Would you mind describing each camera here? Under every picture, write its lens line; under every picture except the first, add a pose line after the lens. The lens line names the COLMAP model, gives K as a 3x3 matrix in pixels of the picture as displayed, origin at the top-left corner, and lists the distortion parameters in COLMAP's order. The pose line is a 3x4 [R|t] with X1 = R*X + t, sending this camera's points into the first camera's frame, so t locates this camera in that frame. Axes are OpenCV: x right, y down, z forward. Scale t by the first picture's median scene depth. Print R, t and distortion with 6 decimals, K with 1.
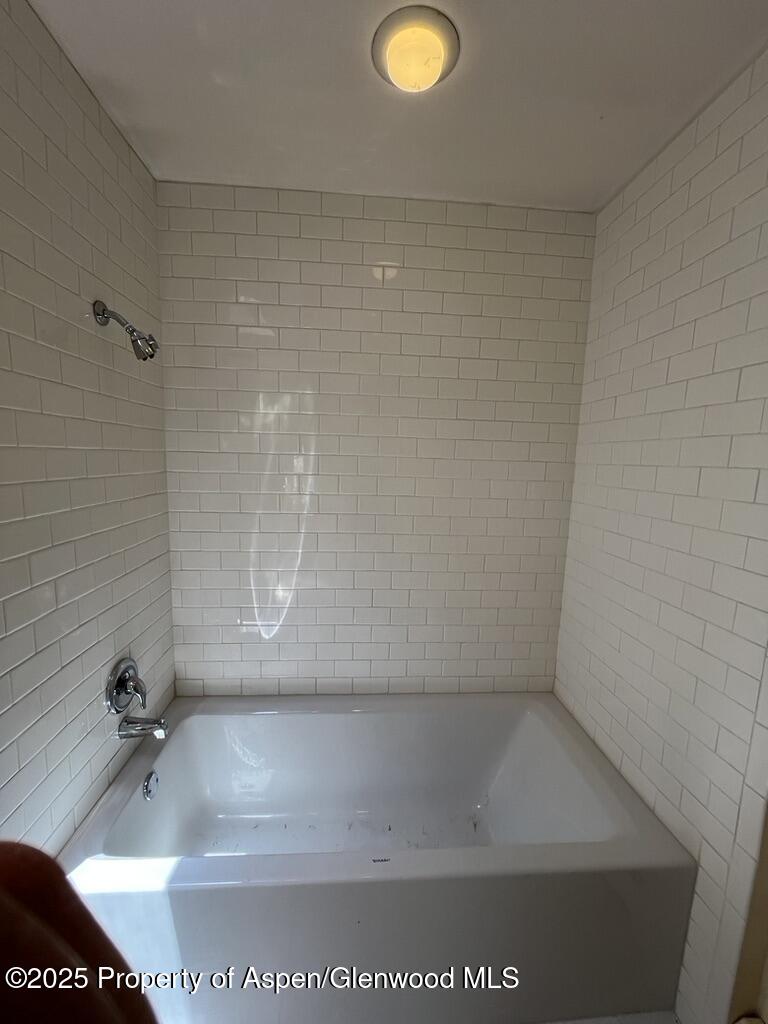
lens RADIAL K [[417.1, 0, 384.0], [0, 417.1, 512.0], [0, 0, 1]] dist [0.019733, -0.007495]
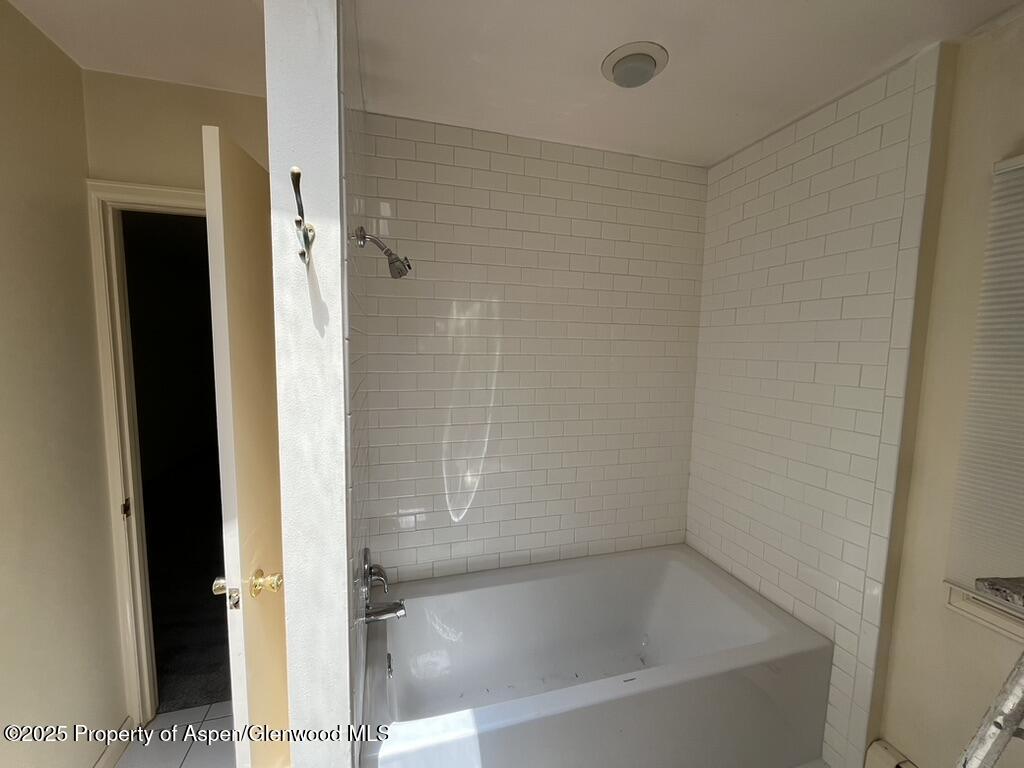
lens RADIAL K [[417.1, 0, 512.0], [0, 417.1, 384.0], [0, 0, 1]] dist [0.019733, -0.007495]
pose [[0.976765, -0.031834, 0.211936, -0.374307], [0.038965, 0.998803, -0.029553, -0.021106], [-0.210742, 0.037124, 0.976837, -0.119798]]
